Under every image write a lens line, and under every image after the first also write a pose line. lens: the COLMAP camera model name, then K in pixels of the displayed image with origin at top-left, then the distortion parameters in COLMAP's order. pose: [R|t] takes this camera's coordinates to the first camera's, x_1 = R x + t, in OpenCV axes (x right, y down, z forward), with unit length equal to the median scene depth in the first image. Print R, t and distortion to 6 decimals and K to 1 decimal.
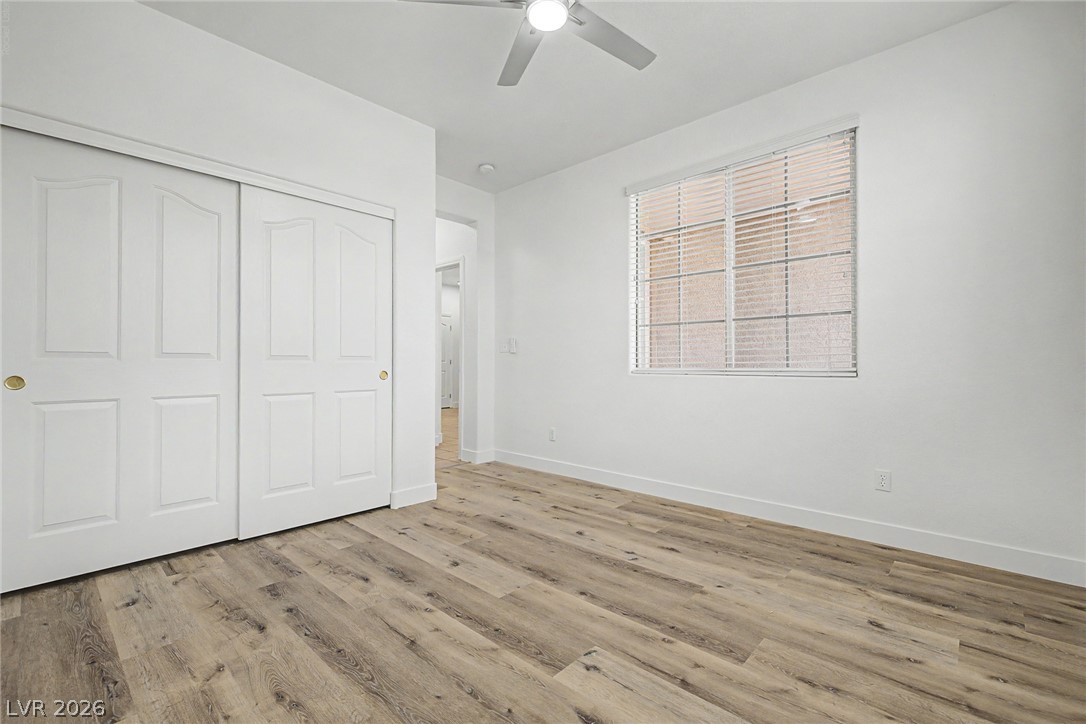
lens RADIAL K [[456.5, 0, 538.3], [0, 456.5, 359.1], [0, 0, 1]] dist [0.009486, 0.000085]
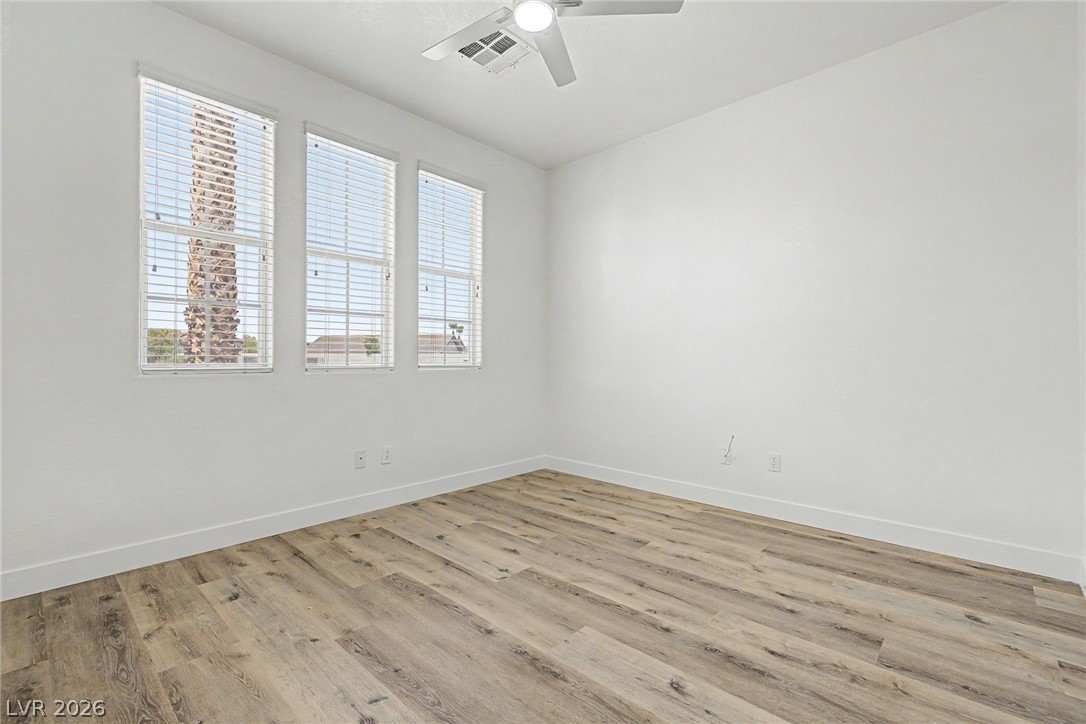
lens RADIAL K [[456.5, 0, 538.3], [0, 456.5, 359.1], [0, 0, 1]] dist [0.009486, 0.000085]
pose [[-0.999991, -0.003821, -0.001703, 0.010058], [-0.003800, 0.999923, -0.011798, 0.016107], [0.001748, -0.011791, -0.999929, 2.042858]]
